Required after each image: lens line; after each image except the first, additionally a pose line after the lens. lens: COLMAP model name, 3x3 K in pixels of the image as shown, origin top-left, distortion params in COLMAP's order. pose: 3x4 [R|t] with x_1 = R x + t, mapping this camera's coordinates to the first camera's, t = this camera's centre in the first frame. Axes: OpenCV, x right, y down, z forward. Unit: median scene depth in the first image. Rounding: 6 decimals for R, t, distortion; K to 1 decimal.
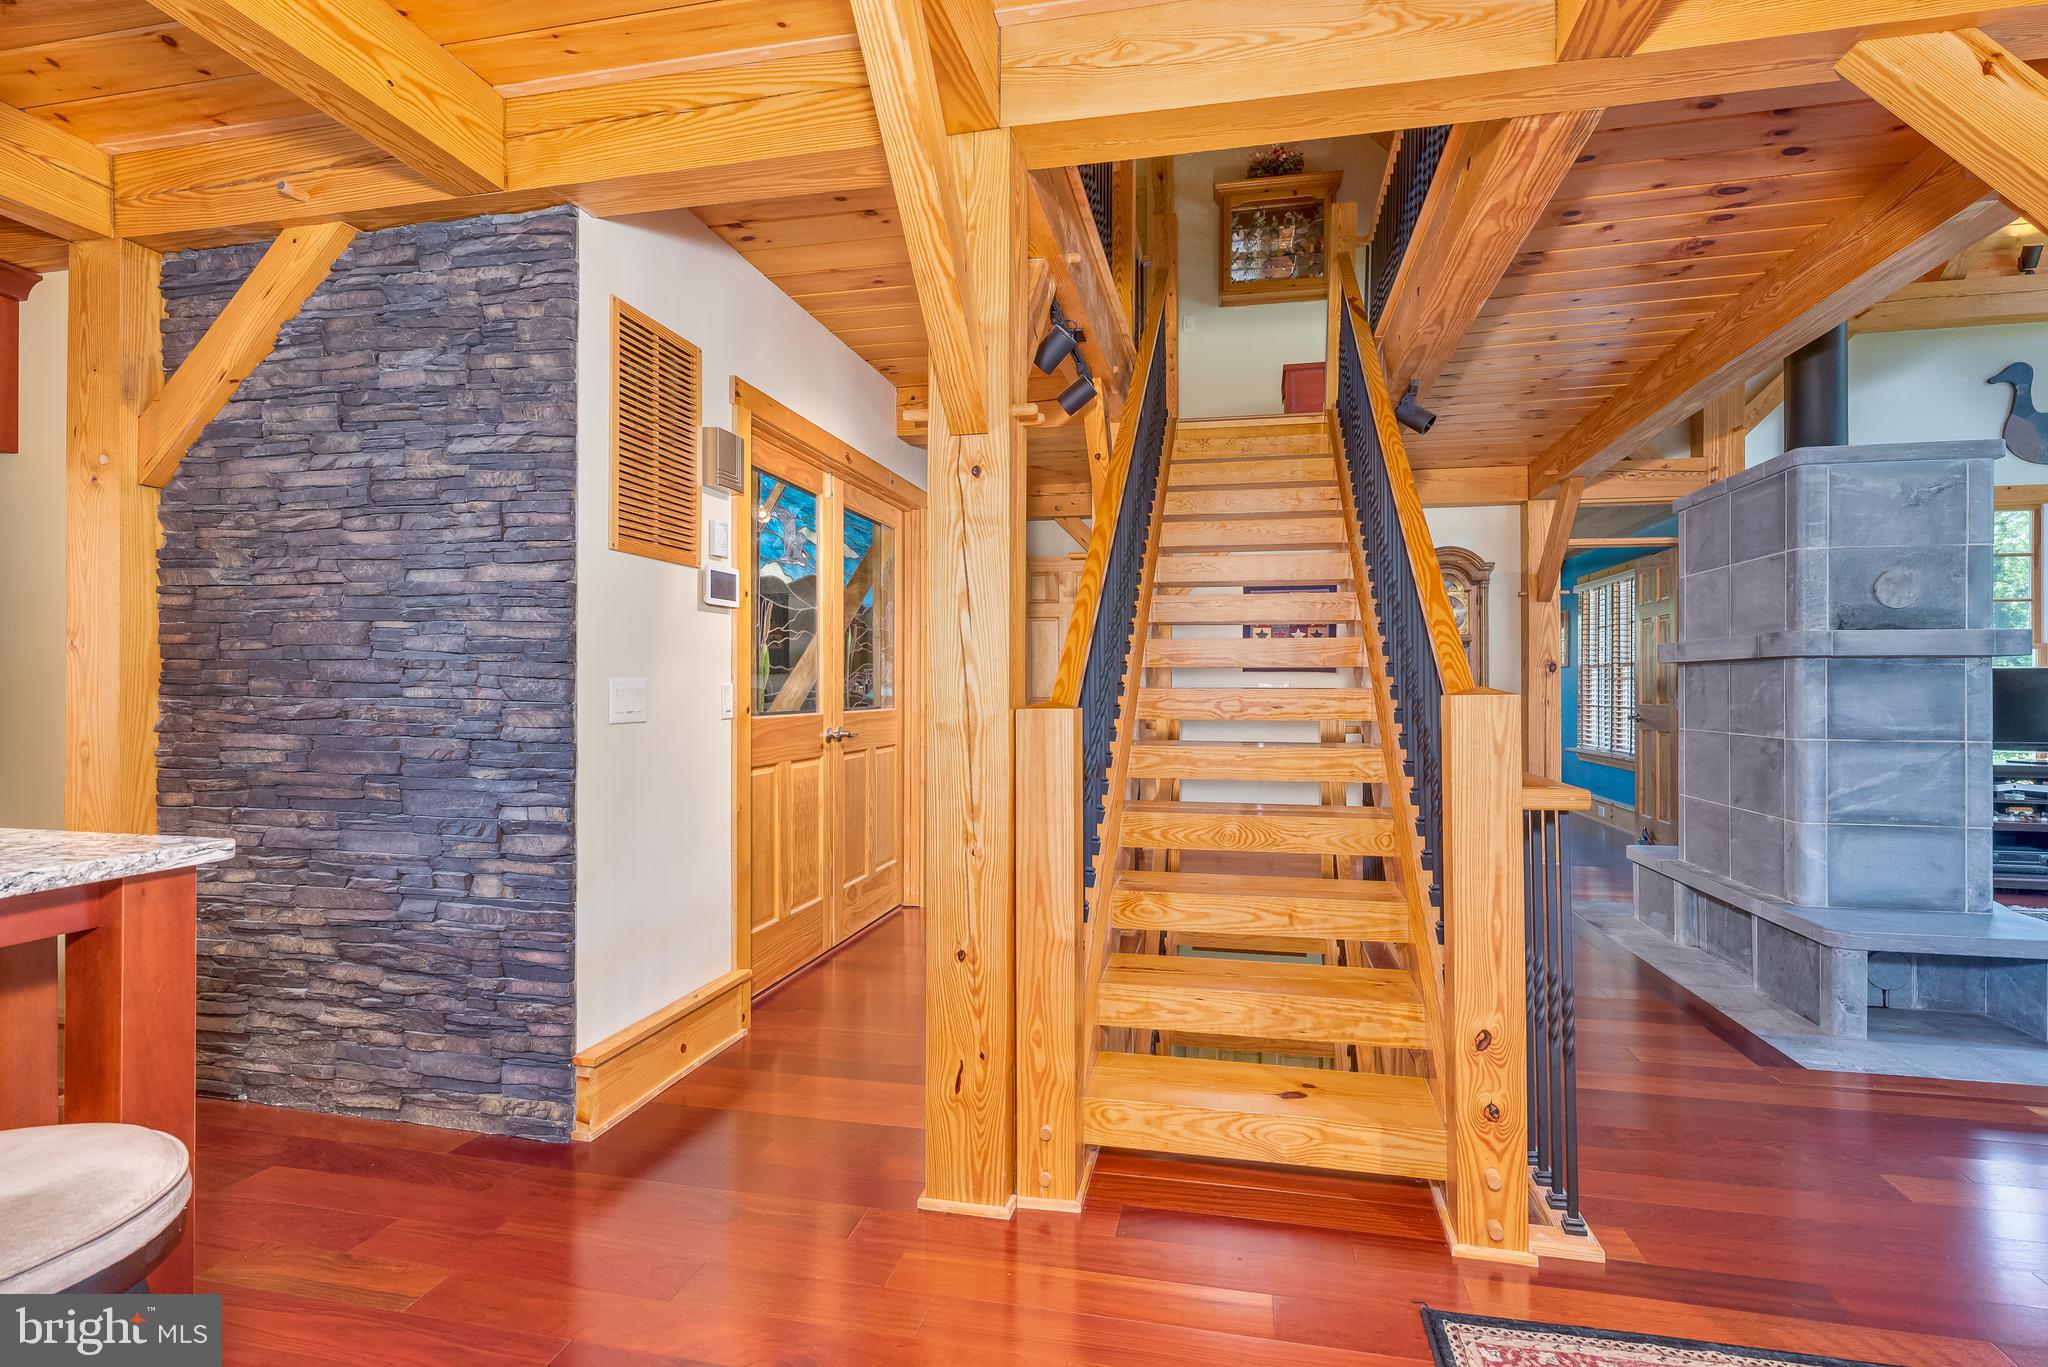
lens RADIAL K [[996.7, 0, 1028.7], [0, 996.7, 685.6], [0, 0, 1]] dist [-0.001316, -0.000405]
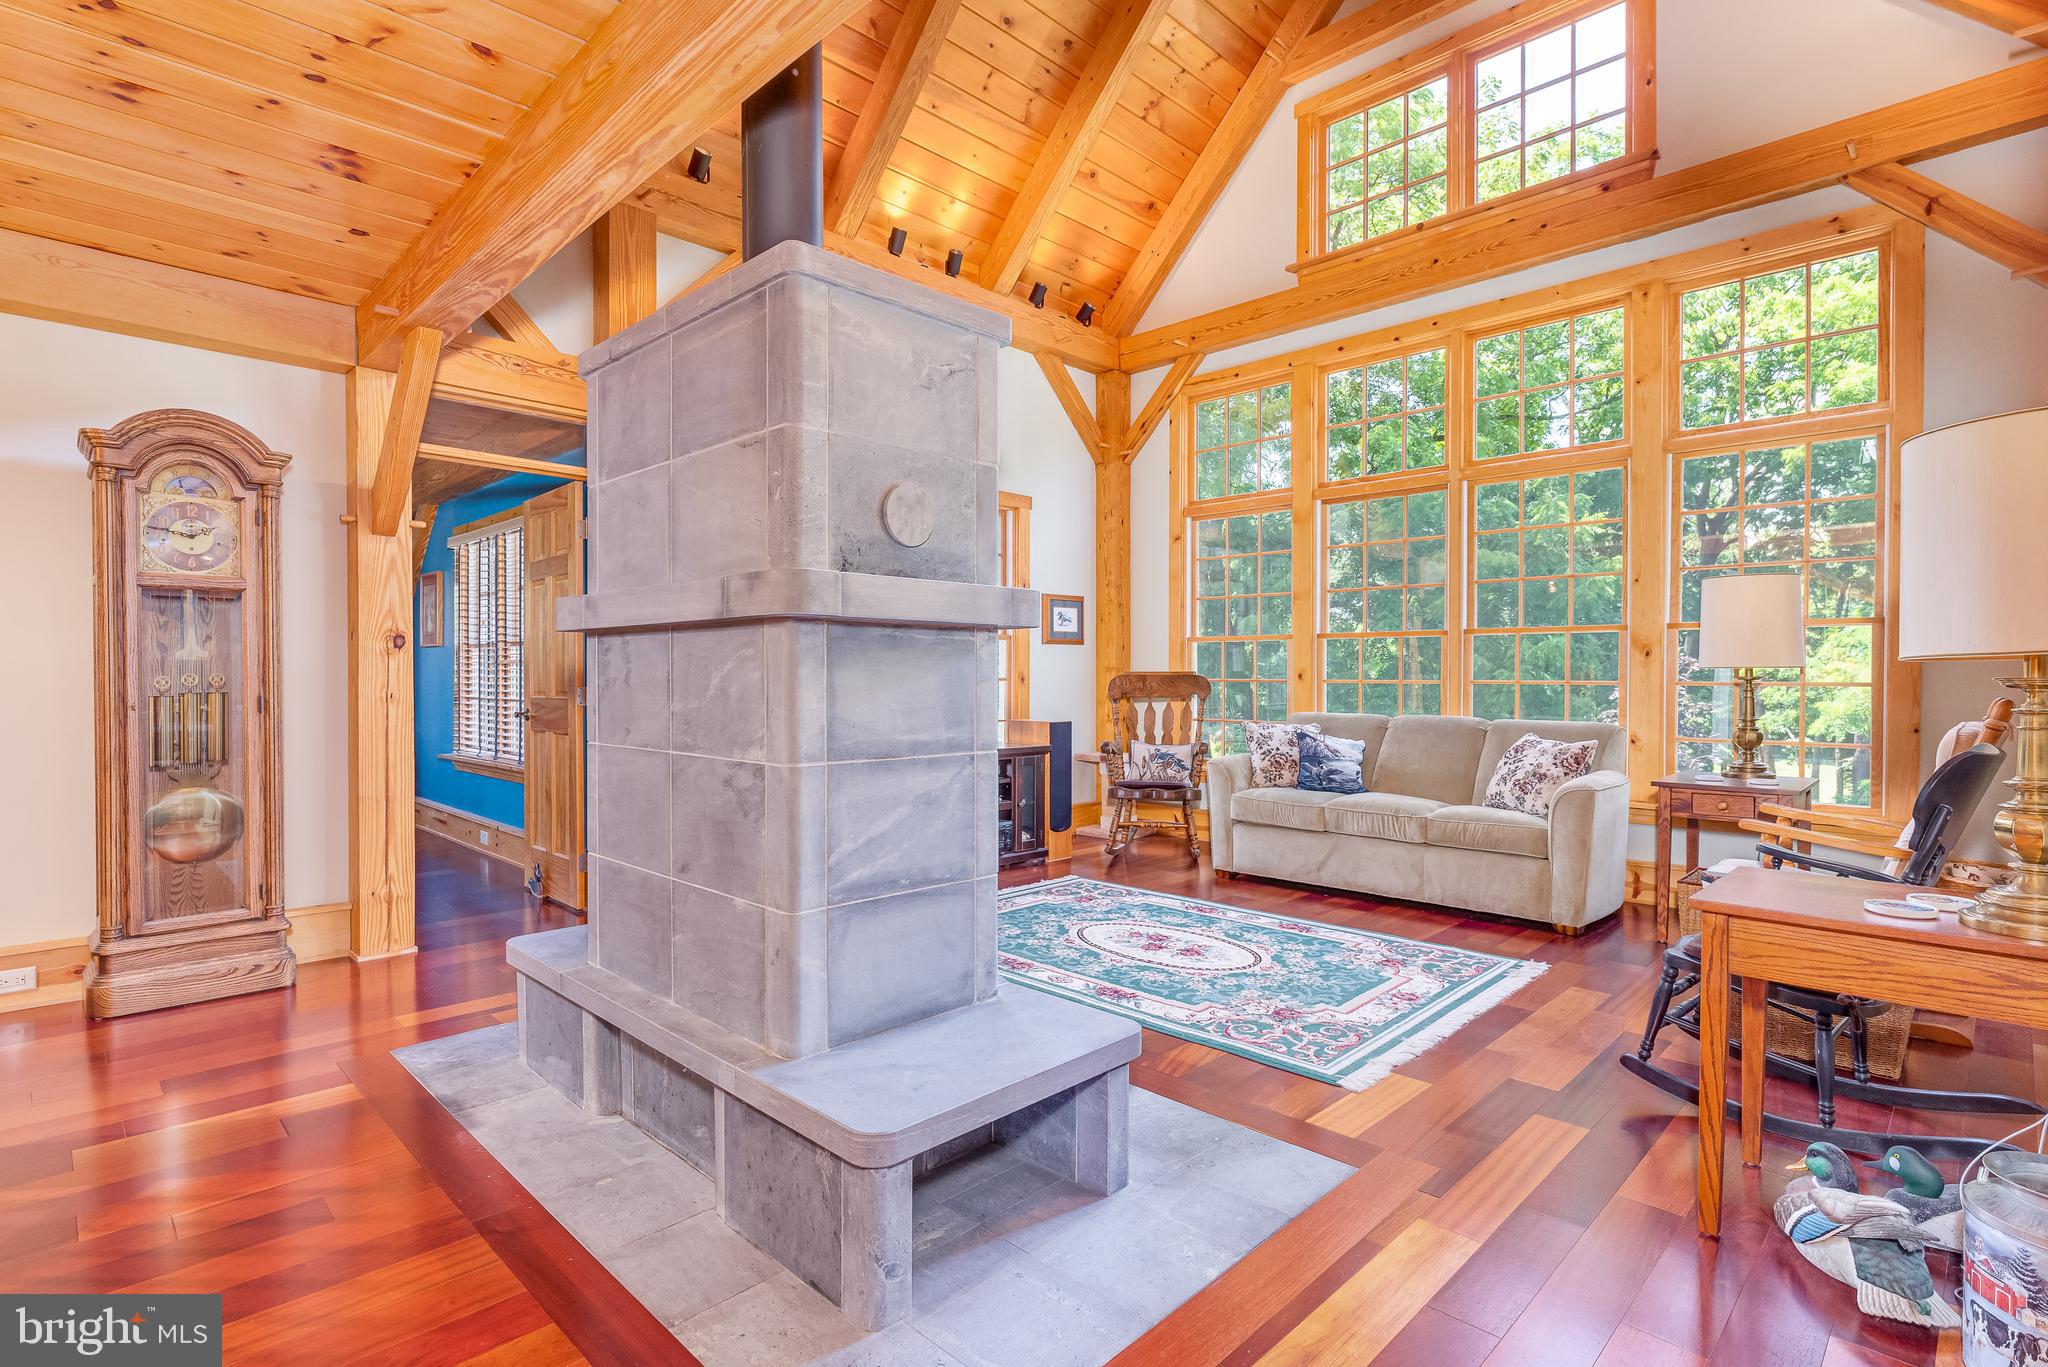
lens RADIAL K [[996.7, 0, 1005.4], [0, 996.7, 683.1], [0, 0, 1]] dist [-0.001316, -0.000405]
pose [[0.548676, -0.007275, 0.836003, 0.528813], [-0.002132, 0.999947, 0.010102, 0.002914], [-0.836032, -0.007325, 0.548632, 0.841549]]
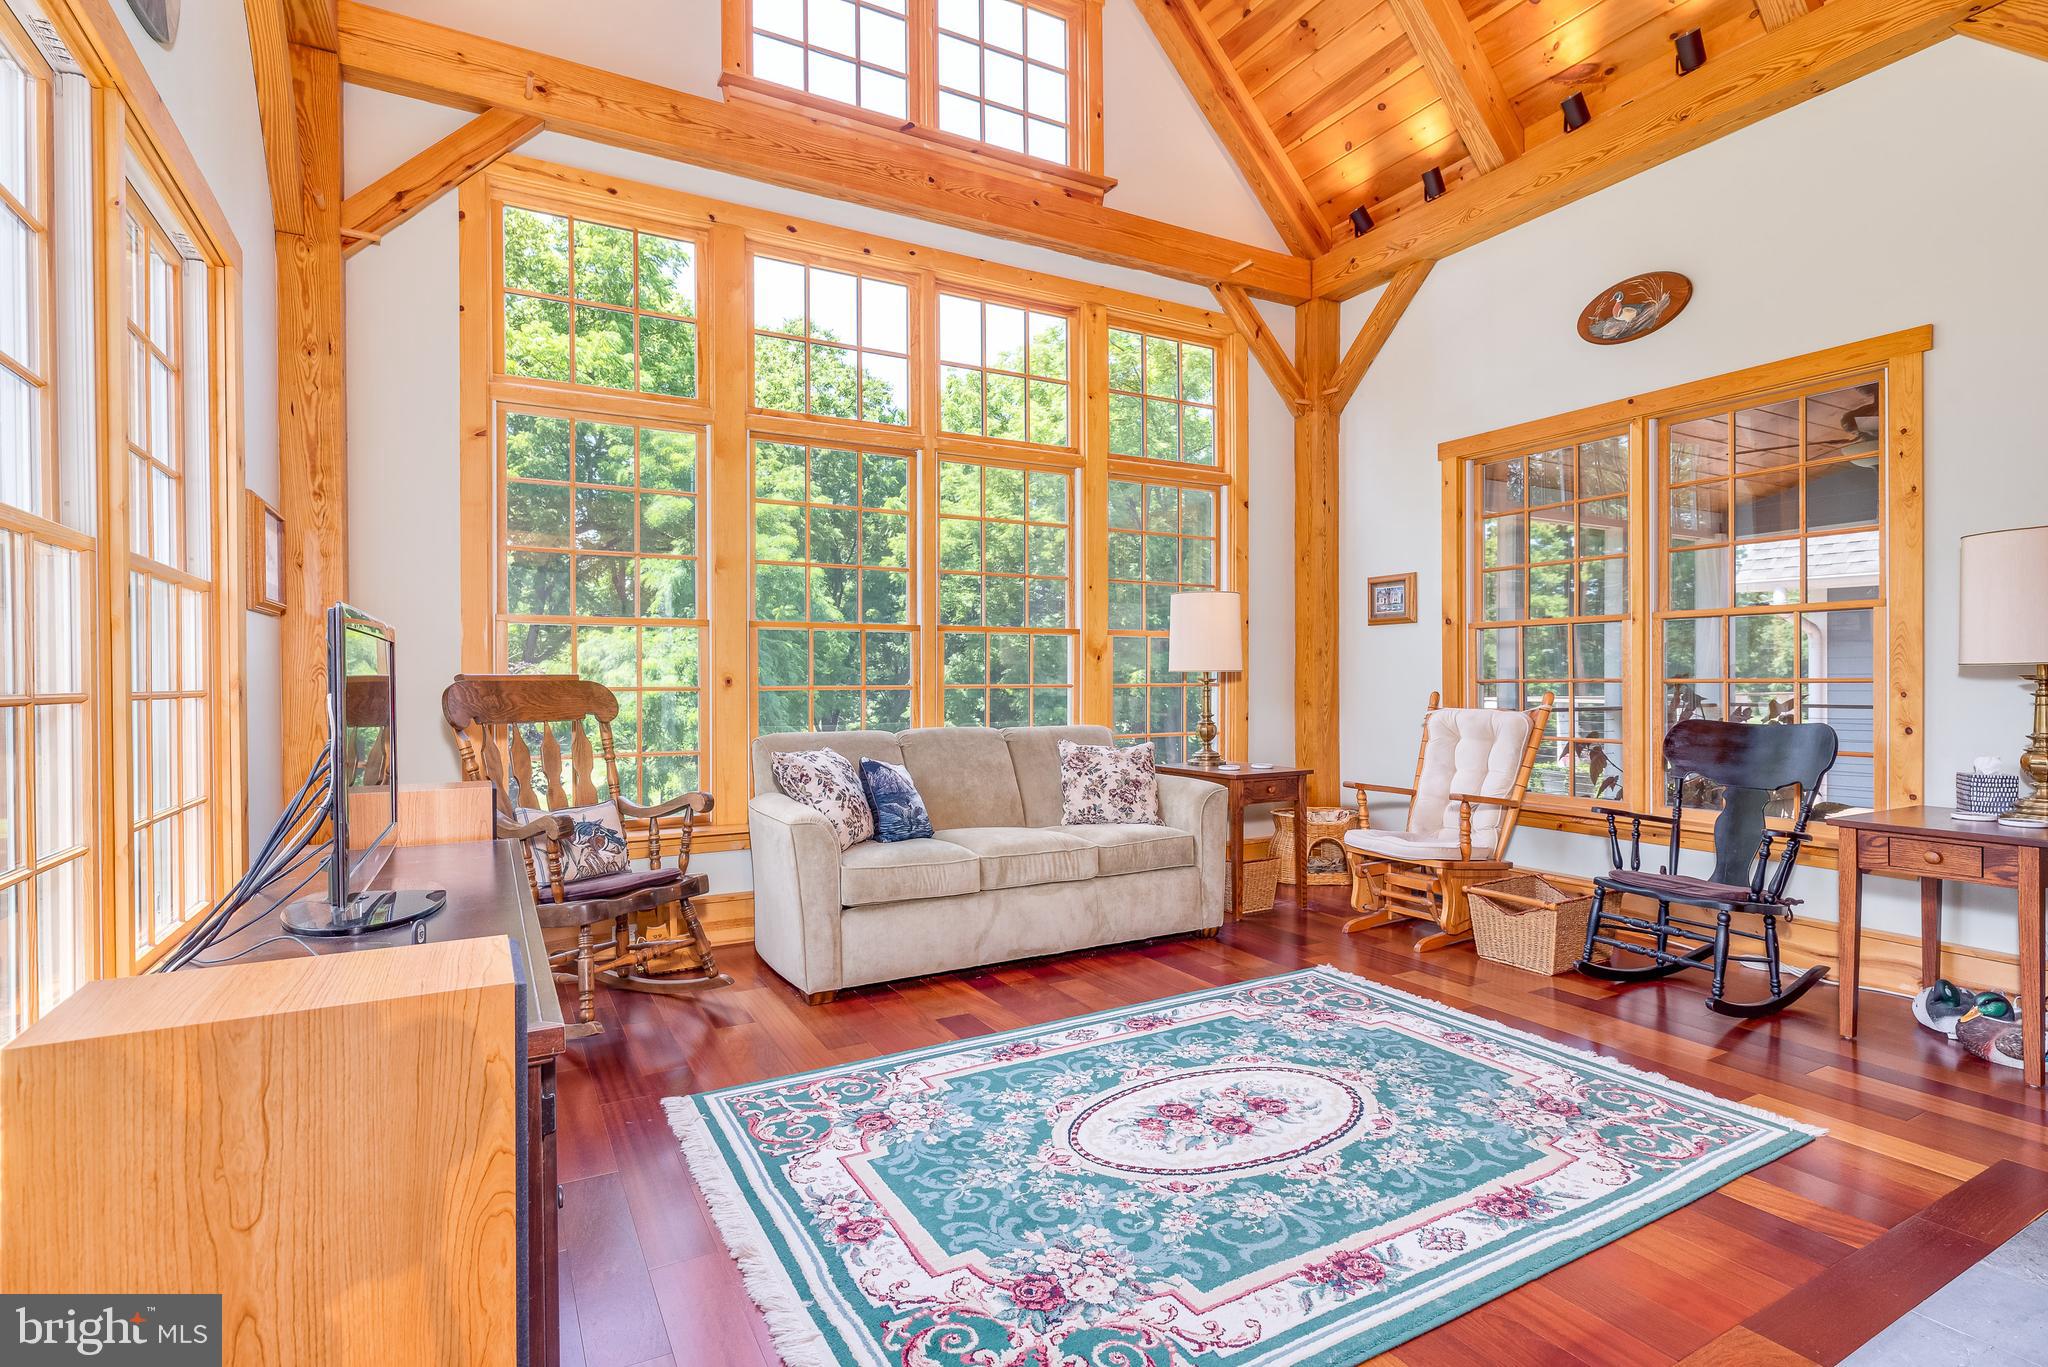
lens RADIAL K [[996.7, 0, 1043.2], [0, 996.7, 677.8], [0, 0, 1]] dist [-0.001316, -0.000405]
pose [[-0.658904, 0.001838, 0.752224, 1.366459], [0.003511, 0.999994, 0.000632, 0.004207], [-0.752218, 0.003058, -0.658907, 2.268192]]
